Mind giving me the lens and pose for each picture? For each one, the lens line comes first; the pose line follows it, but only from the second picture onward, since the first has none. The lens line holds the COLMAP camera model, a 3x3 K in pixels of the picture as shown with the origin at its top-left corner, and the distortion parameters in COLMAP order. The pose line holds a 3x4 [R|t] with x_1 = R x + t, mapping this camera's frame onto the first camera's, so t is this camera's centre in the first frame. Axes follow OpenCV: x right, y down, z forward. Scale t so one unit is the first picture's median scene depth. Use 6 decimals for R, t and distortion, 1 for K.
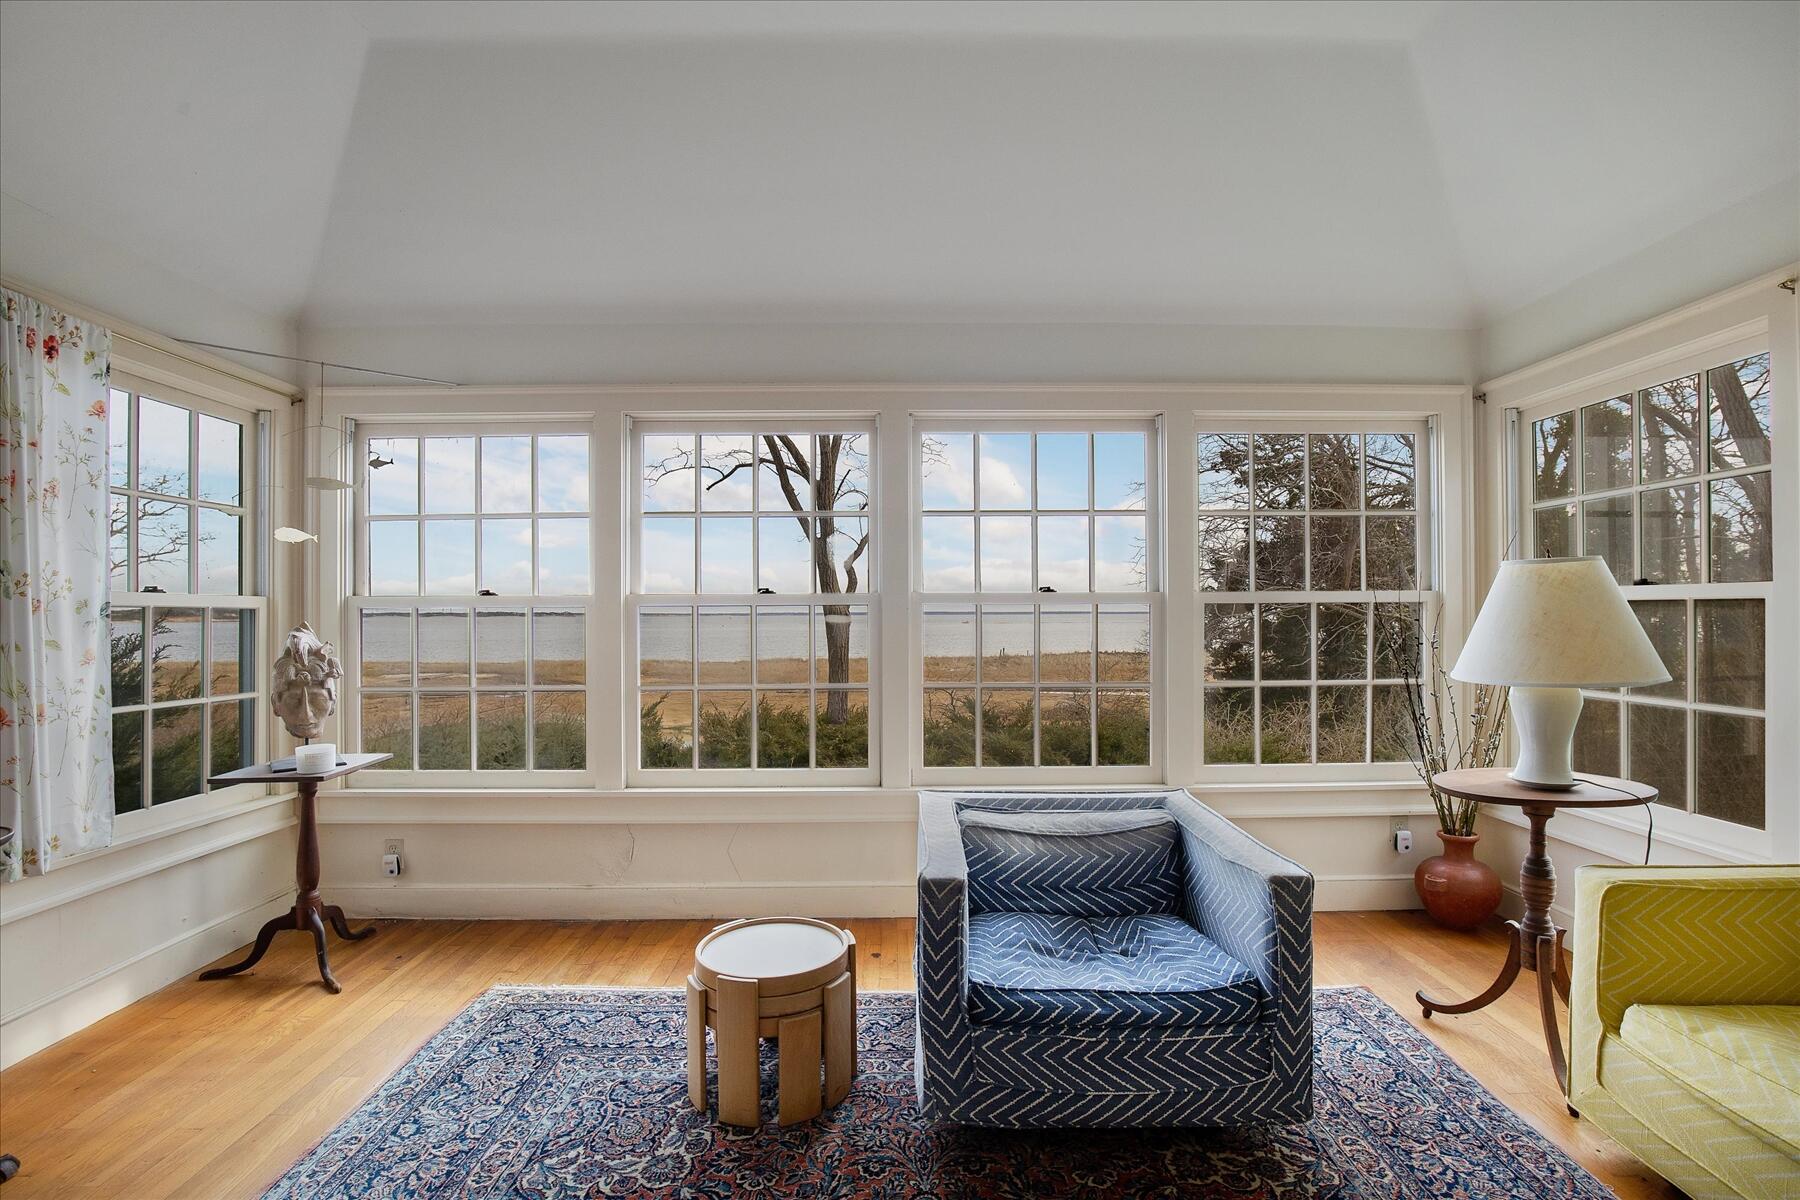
lens RADIAL K [[929.6, 0, 900.0], [0, 929.6, 600.0], [0, 0, 1]] dist [0.015994, -0.000379]
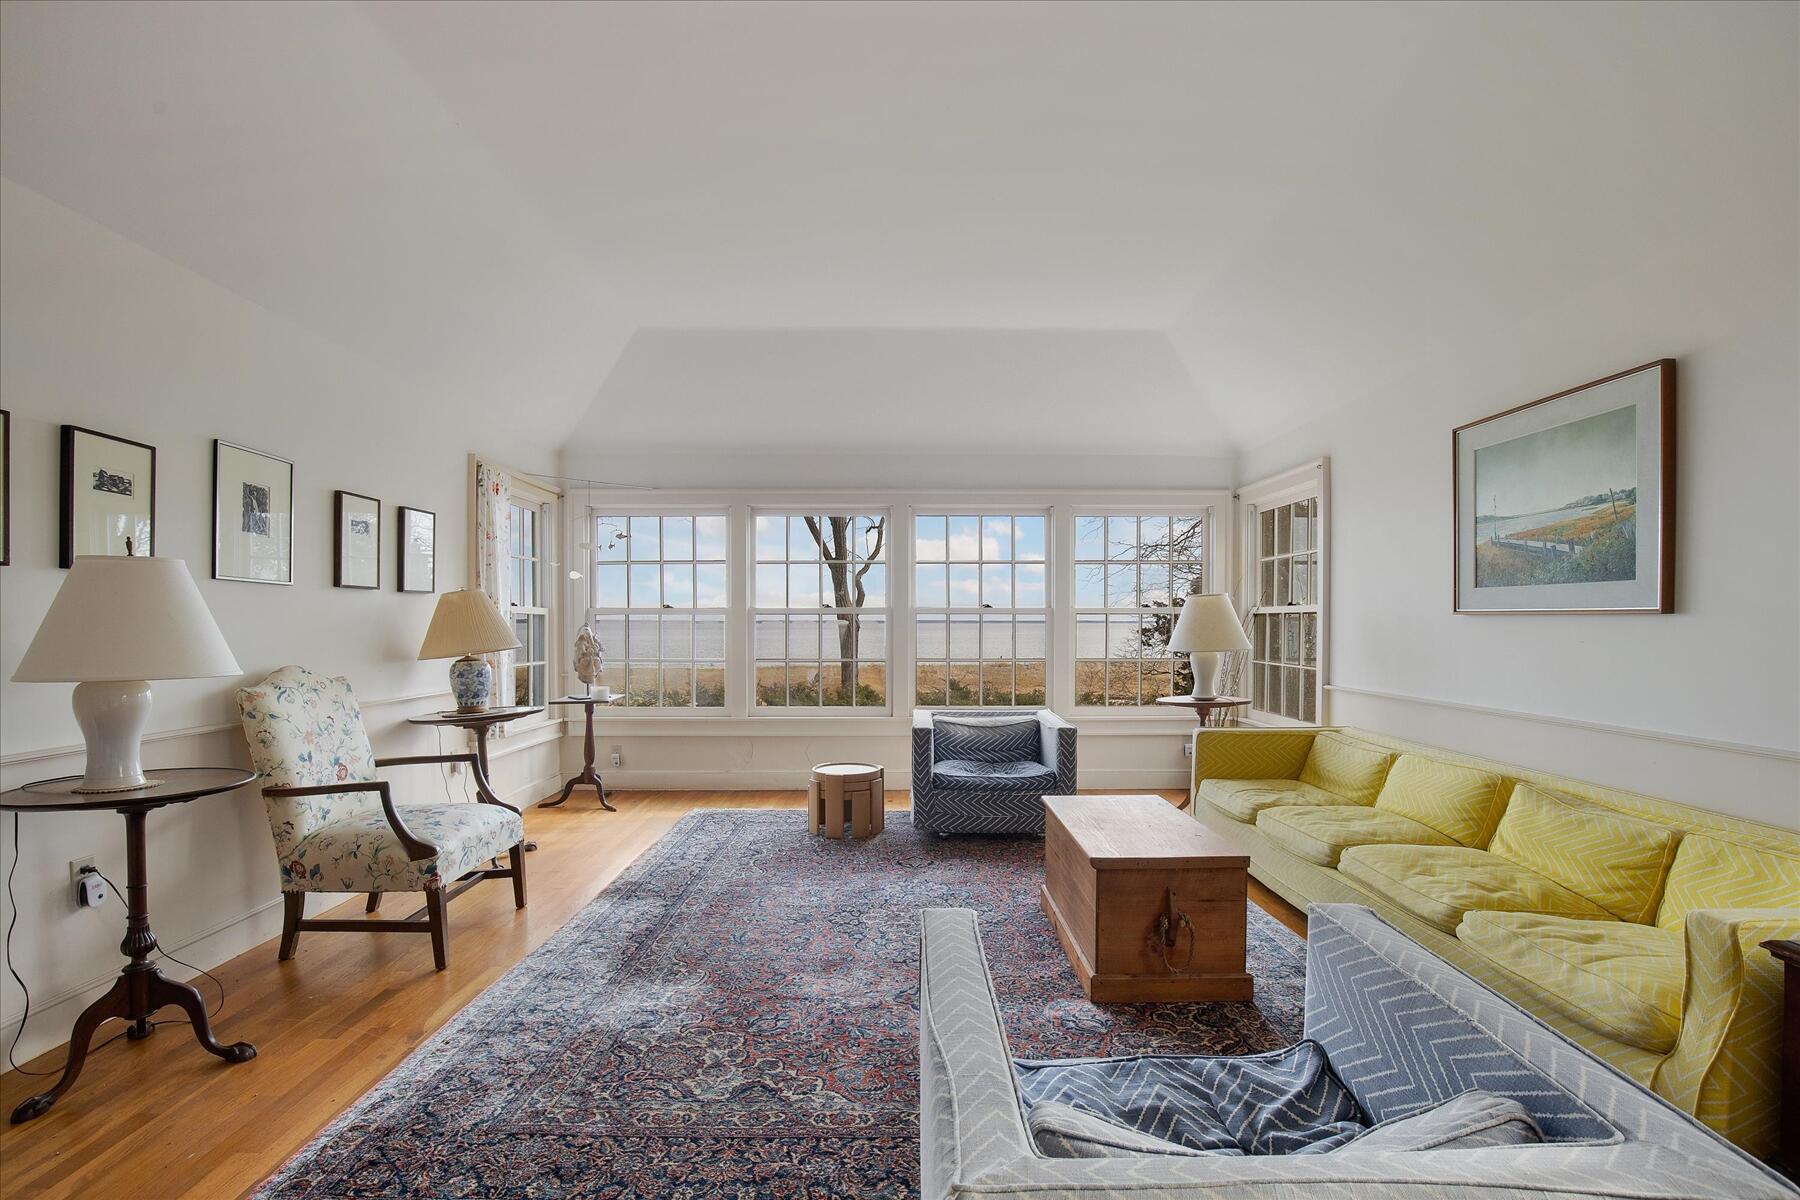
lens RADIAL K [[929.6, 0, 900.0], [0, 929.6, 600.0], [0, 0, 1]] dist [0.015994, -0.000379]
pose [[0.999984, 0.005074, 0.002484, -0.010905], [-0.005049, 0.999939, -0.009871, -0.004689], [-0.002534, 0.009859, 0.999948, -0.772345]]
